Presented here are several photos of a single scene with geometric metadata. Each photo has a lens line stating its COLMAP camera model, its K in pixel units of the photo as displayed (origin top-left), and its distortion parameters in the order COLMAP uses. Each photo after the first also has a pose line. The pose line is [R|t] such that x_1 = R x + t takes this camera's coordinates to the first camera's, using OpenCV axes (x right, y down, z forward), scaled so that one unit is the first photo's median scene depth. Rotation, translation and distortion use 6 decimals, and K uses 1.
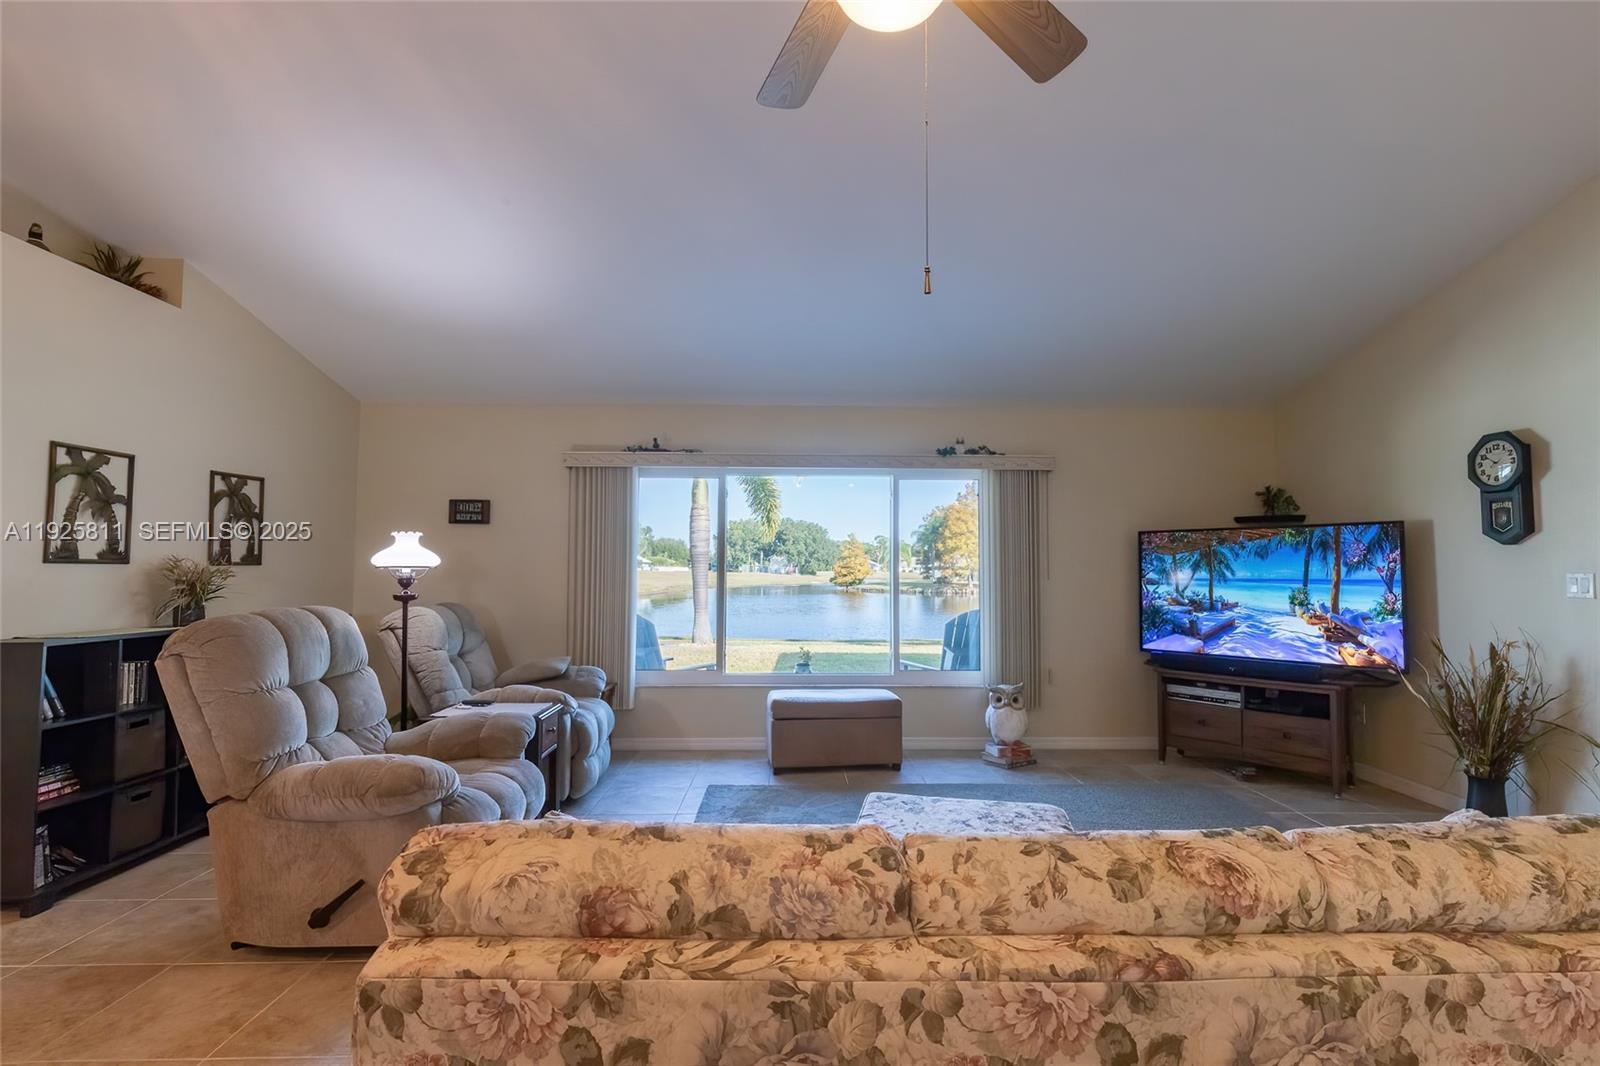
lens RADIAL K [[727.6, 0, 811.2], [0, 727.6, 531.8], [0, 0, 1]] dist [0.011861, -0.001908]
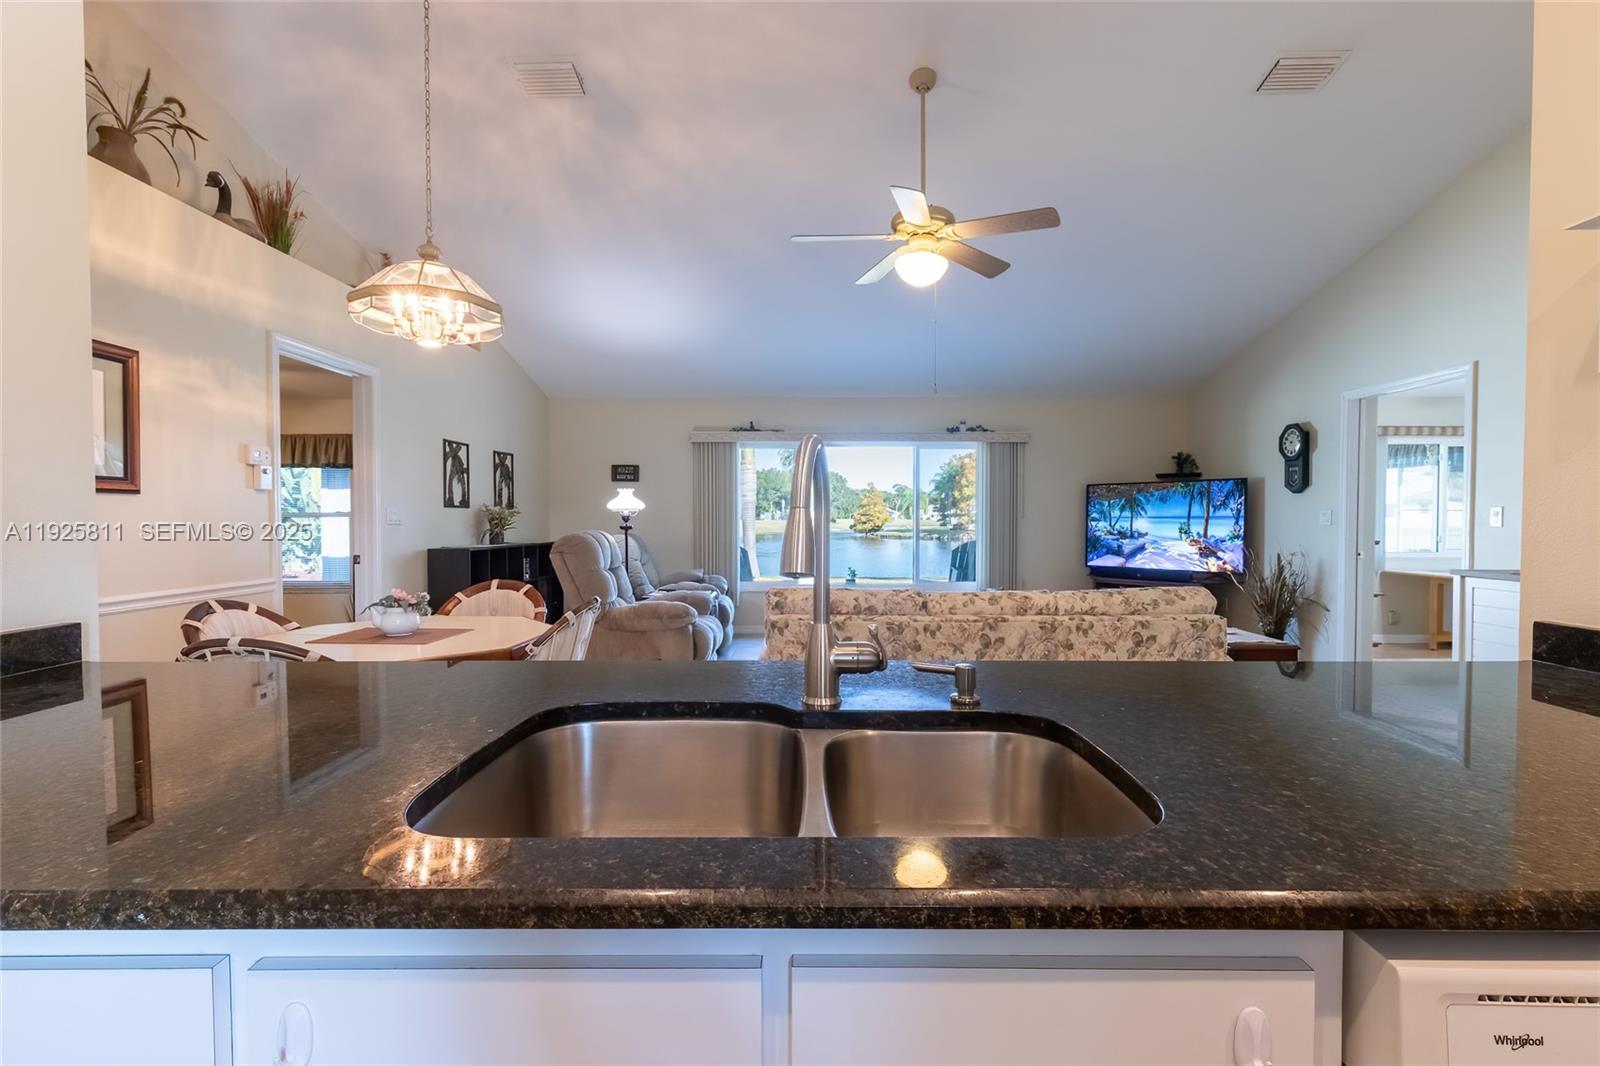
lens RADIAL K [[727.6, 0, 801.1], [0, 727.6, 534.7], [0, 0, 1]] dist [0.011861, -0.001908]
pose [[0.999316, -0.002006, -0.036923, -0.070938], [0.004767, 0.997182, 0.074862, -0.013717], [0.036669, -0.074987, 0.996510, -0.528318]]
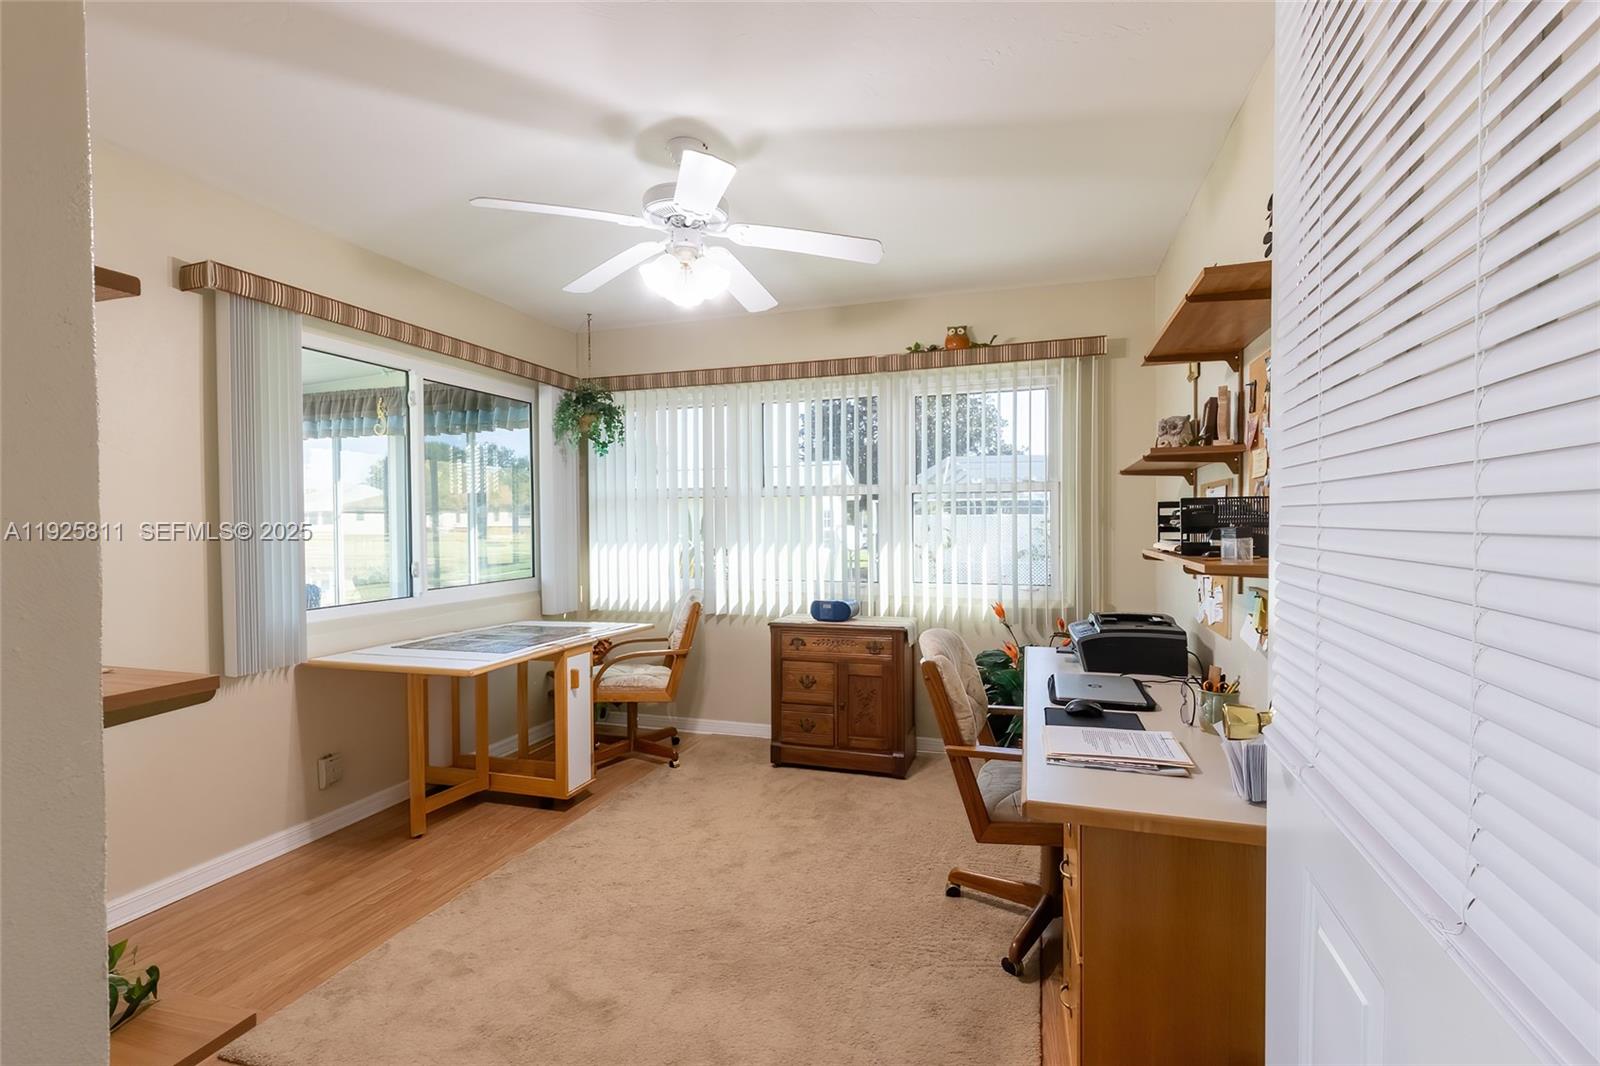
lens RADIAL K [[727.6, 0, 797.2], [0, 727.6, 531.9], [0, 0, 1]] dist [0.011861, -0.001908]
pose [[0.356151, -0.016475, 0.934283, 0.722335], [-0.037435, 0.998790, 0.031883, 0.045333], [-0.933678, -0.046330, 0.355103, 0.513537]]
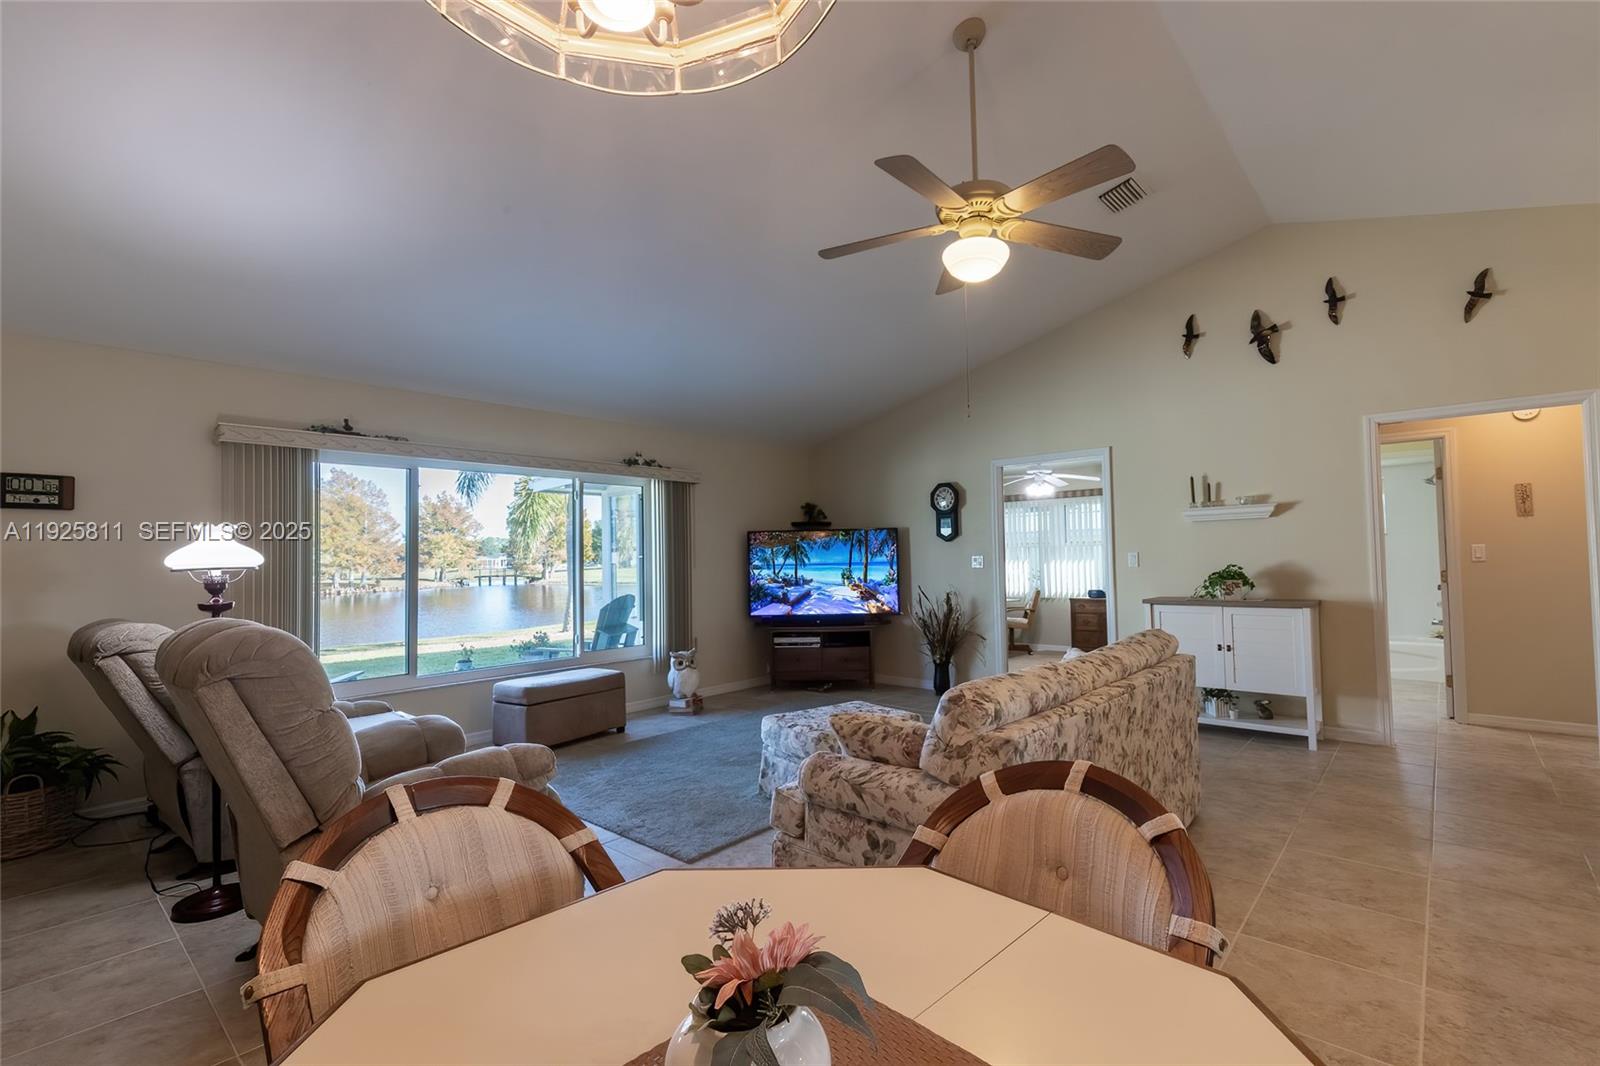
lens RADIAL K [[727.6, 0, 802.3], [0, 727.6, 532.2], [0, 0, 1]] dist [0.011861, -0.001908]
pose [[0.676265, 0.010337, 0.736586, -0.565748], [-0.017149, 0.999851, 0.001713, -0.003003], [-0.736459, -0.013790, 0.676342, -0.008520]]
